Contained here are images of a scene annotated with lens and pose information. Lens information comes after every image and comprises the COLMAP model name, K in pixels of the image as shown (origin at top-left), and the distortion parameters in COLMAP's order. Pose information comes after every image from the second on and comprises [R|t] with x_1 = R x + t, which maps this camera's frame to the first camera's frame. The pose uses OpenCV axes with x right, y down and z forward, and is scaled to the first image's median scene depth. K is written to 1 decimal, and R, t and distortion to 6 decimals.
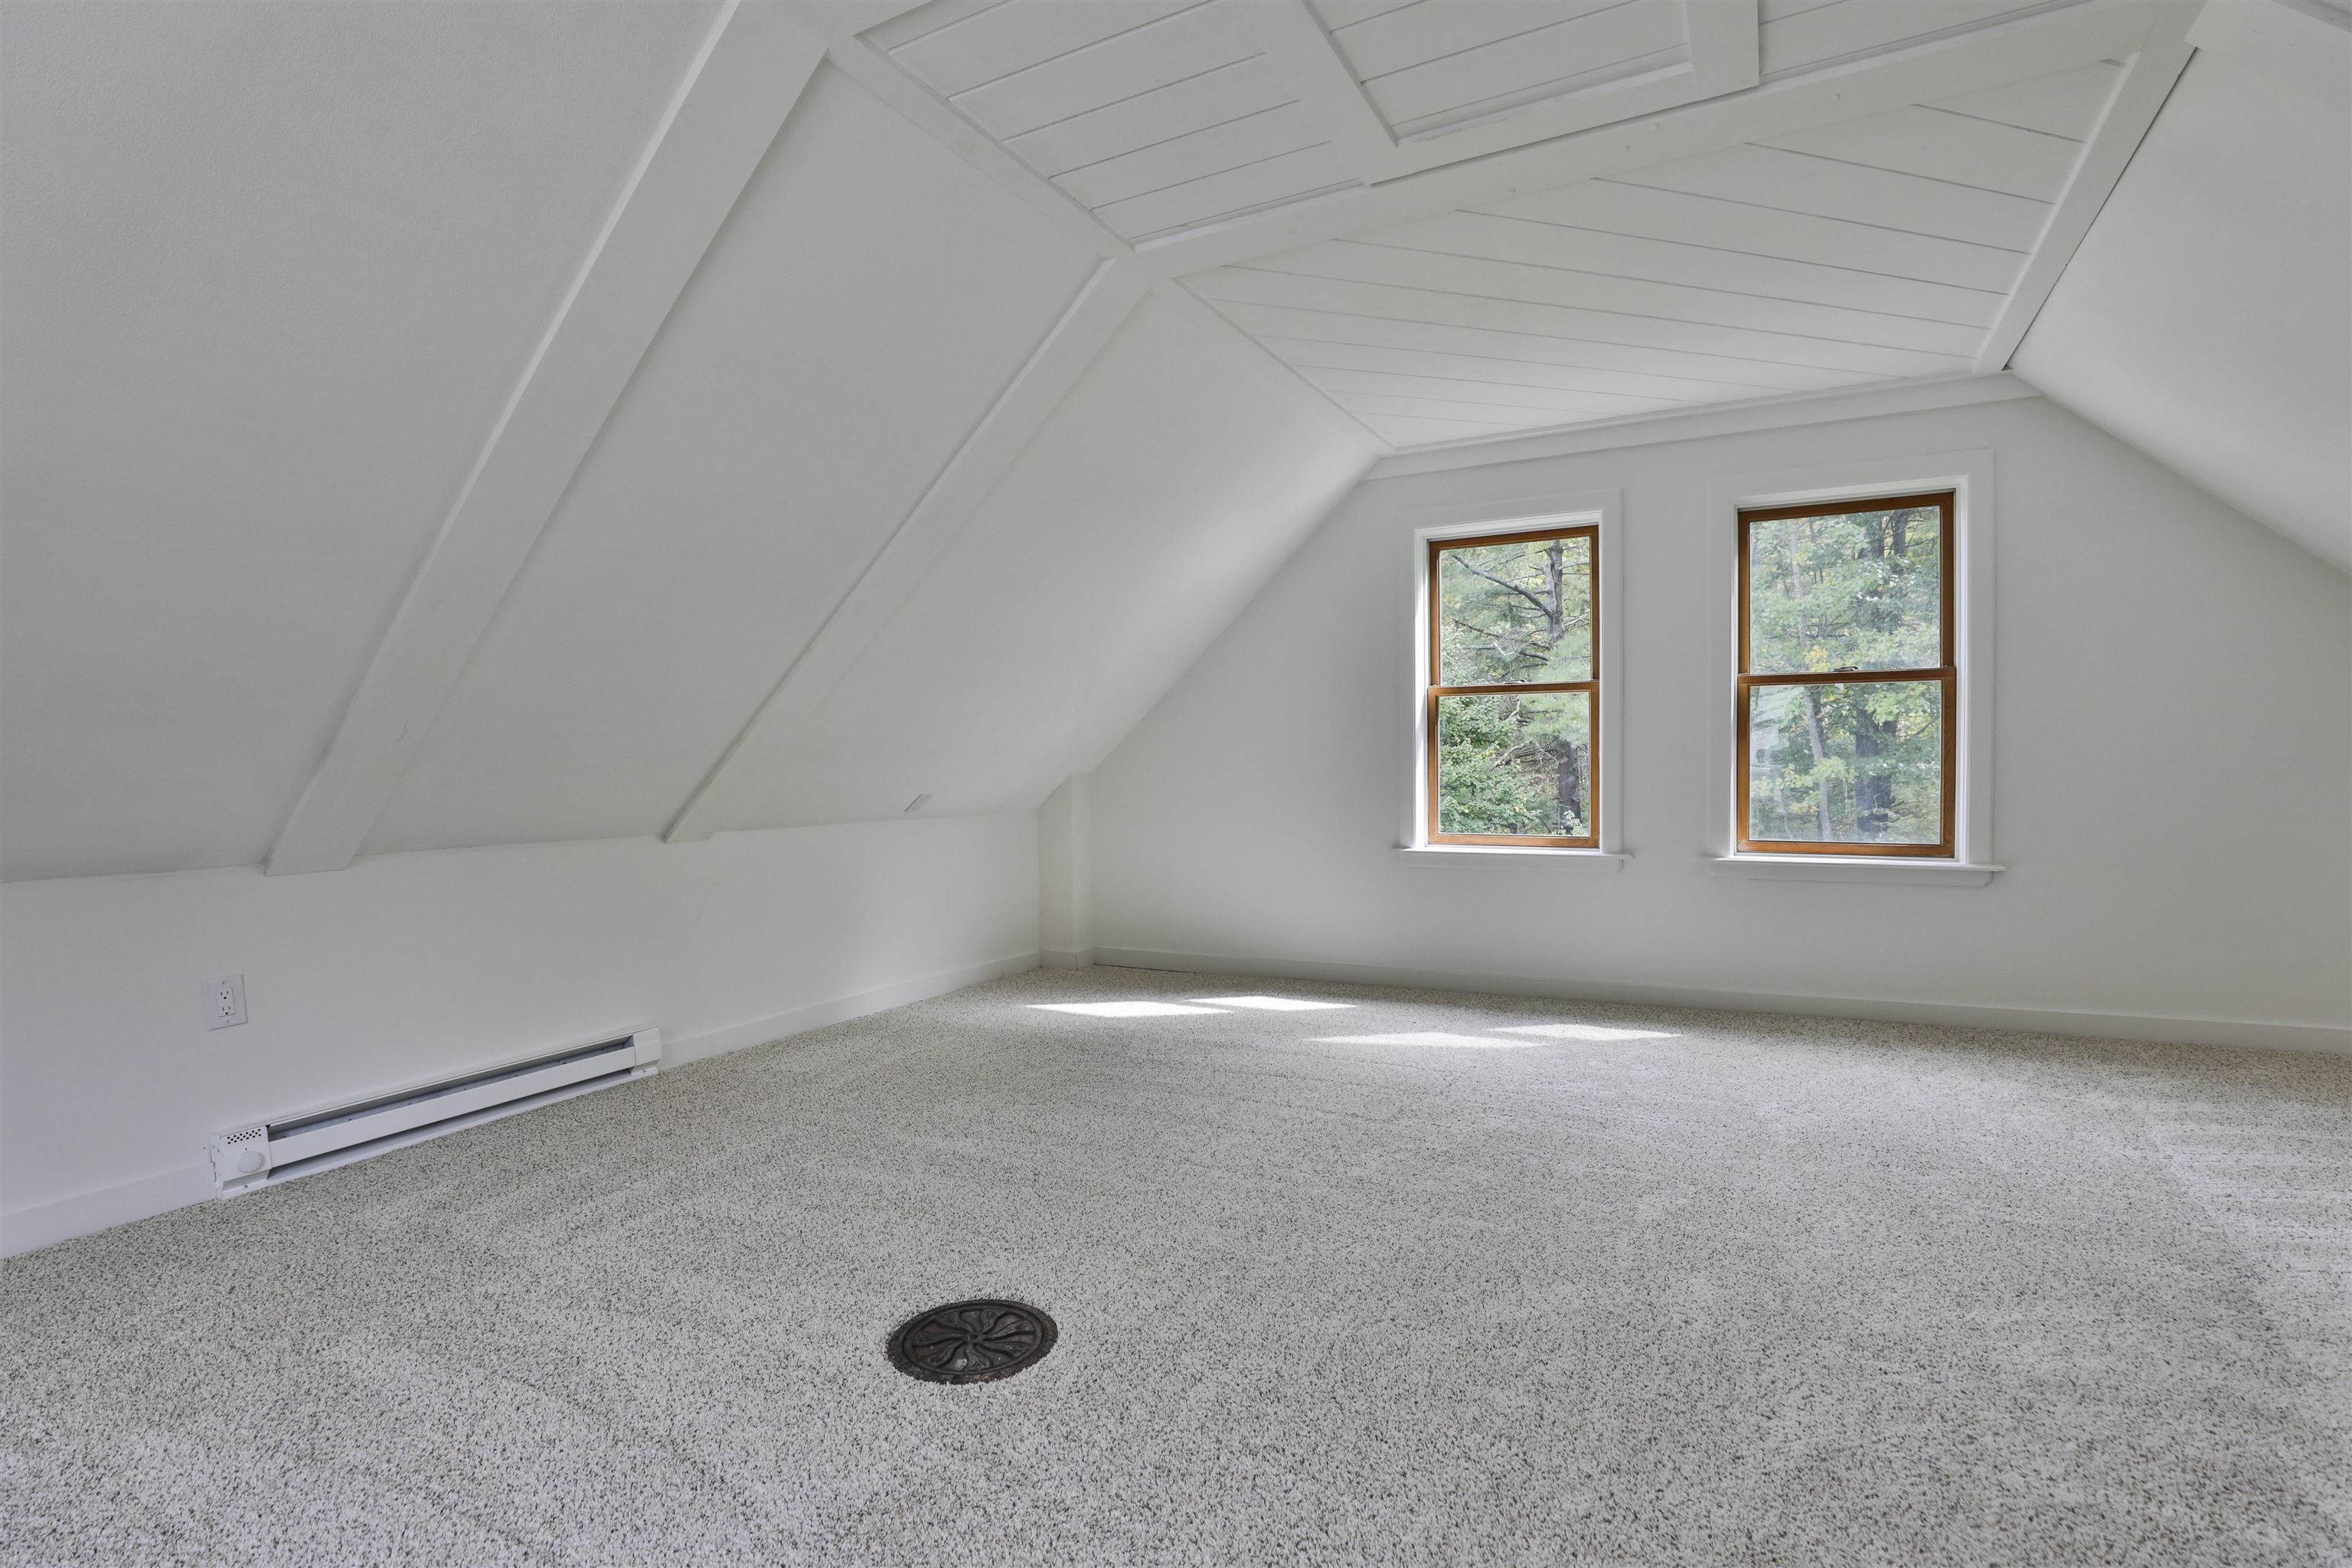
lens RADIAL K [[1121.0, 0, 1186.7], [0, 1121.0, 790.0], [0, 0, 1]] dist [-0.041384, 0.012113]
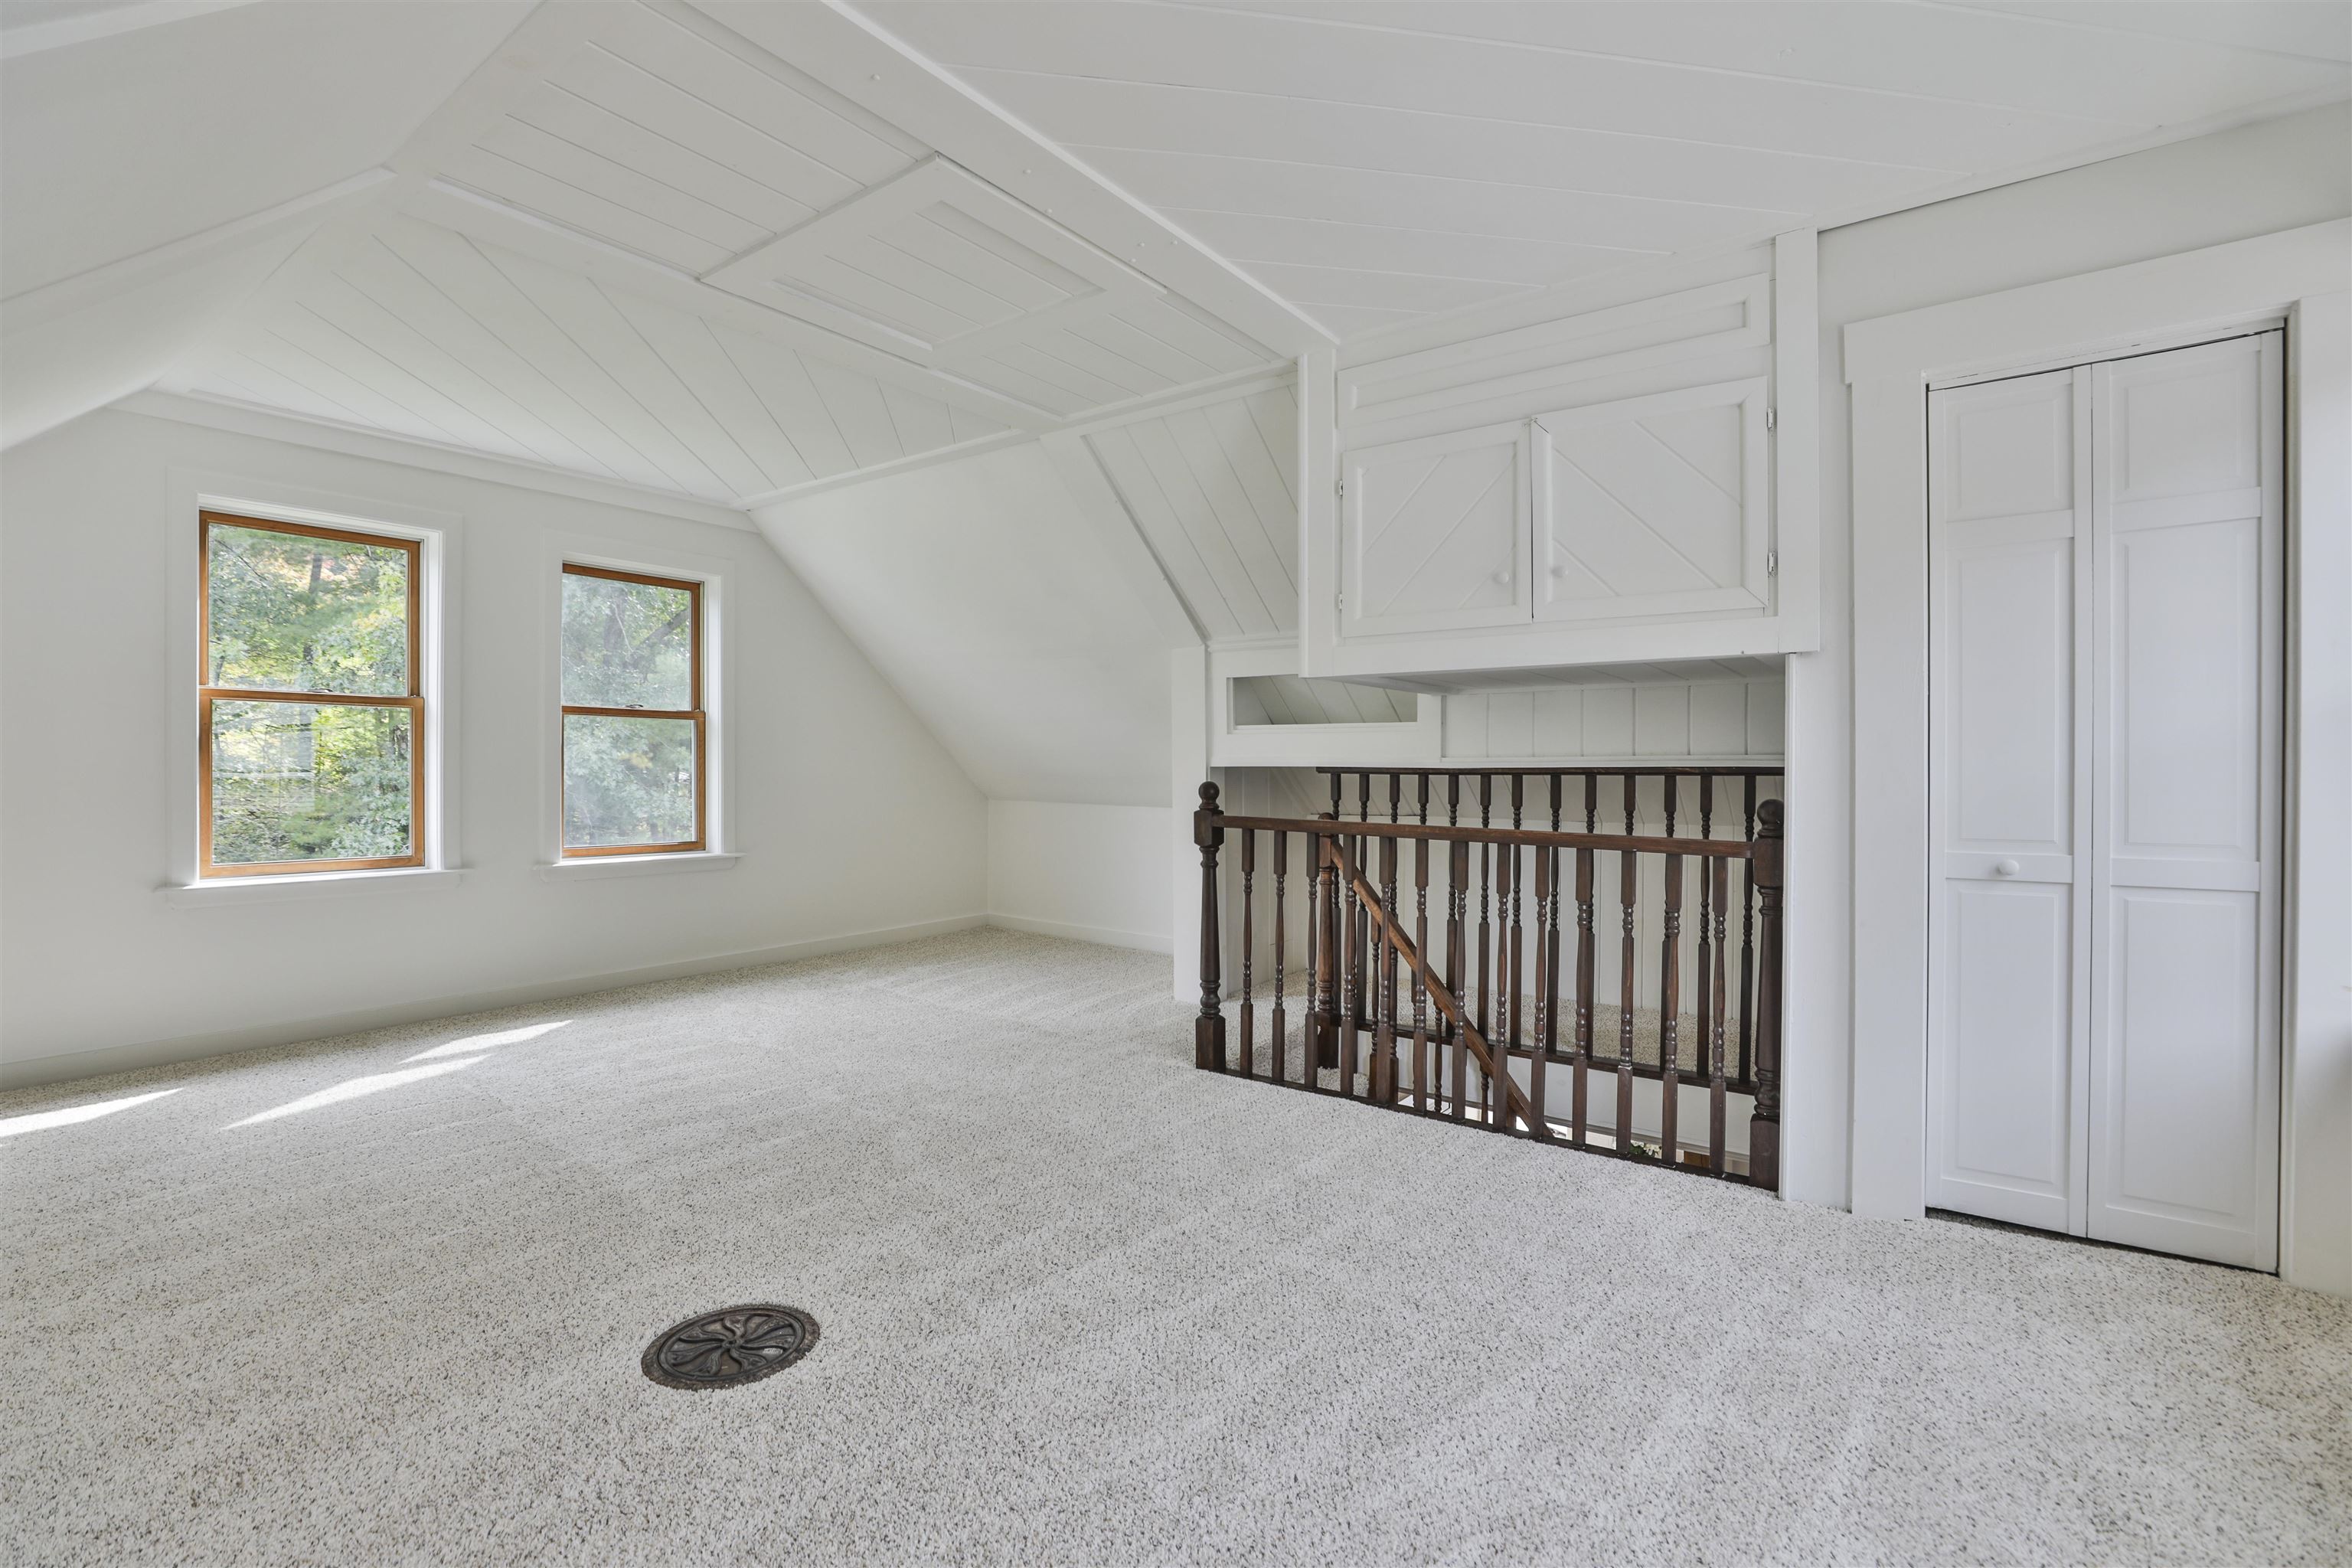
lens RADIAL K [[1121.0, 0, 1174.9], [0, 1121.0, 787.9], [0, 0, 1]] dist [-0.041384, 0.012113]
pose [[0.133948, -0.001804, 0.990987, -1.300872], [0.021905, 0.999759, -0.001141, -0.004215], [-0.990746, 0.021861, 0.133955, 0.508979]]
